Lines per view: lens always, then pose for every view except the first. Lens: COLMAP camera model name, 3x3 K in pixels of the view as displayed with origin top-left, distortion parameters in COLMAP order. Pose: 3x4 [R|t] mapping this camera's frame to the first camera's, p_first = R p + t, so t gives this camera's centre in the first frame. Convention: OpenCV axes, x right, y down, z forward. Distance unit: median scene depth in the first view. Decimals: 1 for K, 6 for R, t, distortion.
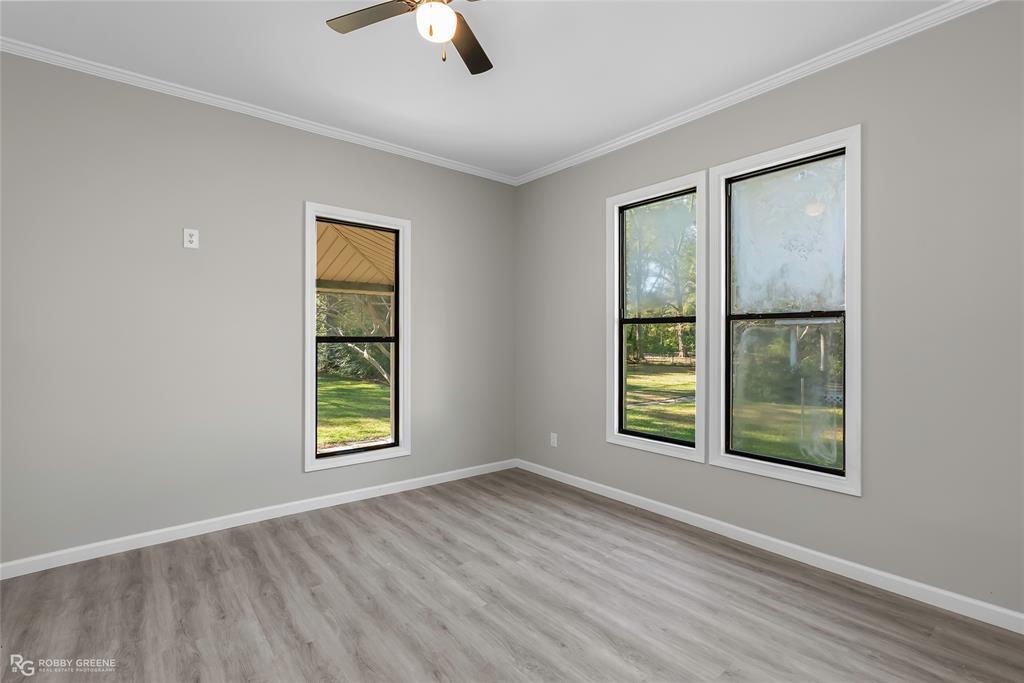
lens RADIAL K [[467.3, 0, 513.0], [0, 467.3, 335.3], [0, 0, 1]] dist [-0.017677, 0.005464]
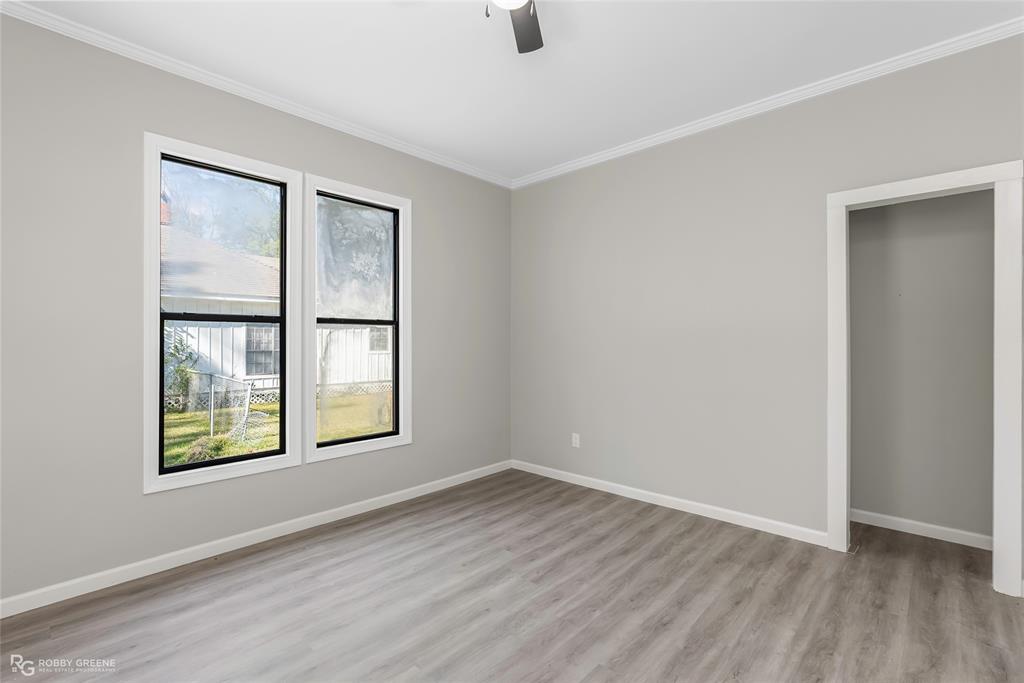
lens RADIAL K [[467.3, 0, 512.9], [0, 467.3, 342.7], [0, 0, 1]] dist [-0.017677, 0.005464]
pose [[-0.139659, -0.005685, 0.990183, -0.774452], [-0.006622, 0.999967, 0.004807, 0.004376], [-0.990177, -0.005885, -0.139692, 0.830161]]
